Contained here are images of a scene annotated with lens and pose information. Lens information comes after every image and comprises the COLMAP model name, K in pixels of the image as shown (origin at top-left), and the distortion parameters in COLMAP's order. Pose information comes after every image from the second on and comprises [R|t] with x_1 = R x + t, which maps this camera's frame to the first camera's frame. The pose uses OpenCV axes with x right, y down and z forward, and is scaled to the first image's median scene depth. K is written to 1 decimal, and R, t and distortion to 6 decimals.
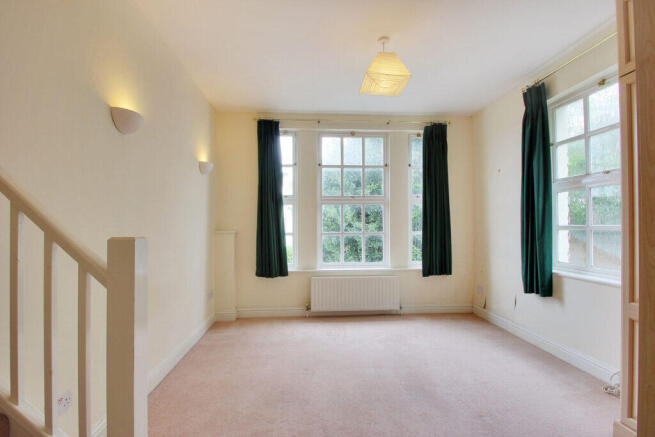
lens RADIAL K [[305.9, 0, 325.4], [0, 305.9, 227.0], [0, 0, 1]] dist [-0.020418, -0.000428]
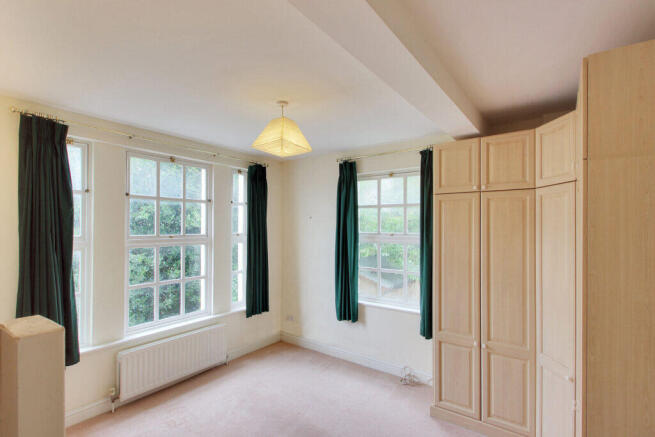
lens RADIAL K [[315.5, 0, 326.4], [0, 315.5, 218.7], [0, 0, 1]] dist [-0.020170, -0.000400]
pose [[0.624151, 0.019023, 0.781072, -0.321447], [-0.012340, 0.999819, -0.014490, -0.147824], [-0.781206, -0.000594, 0.624273, 0.164597]]
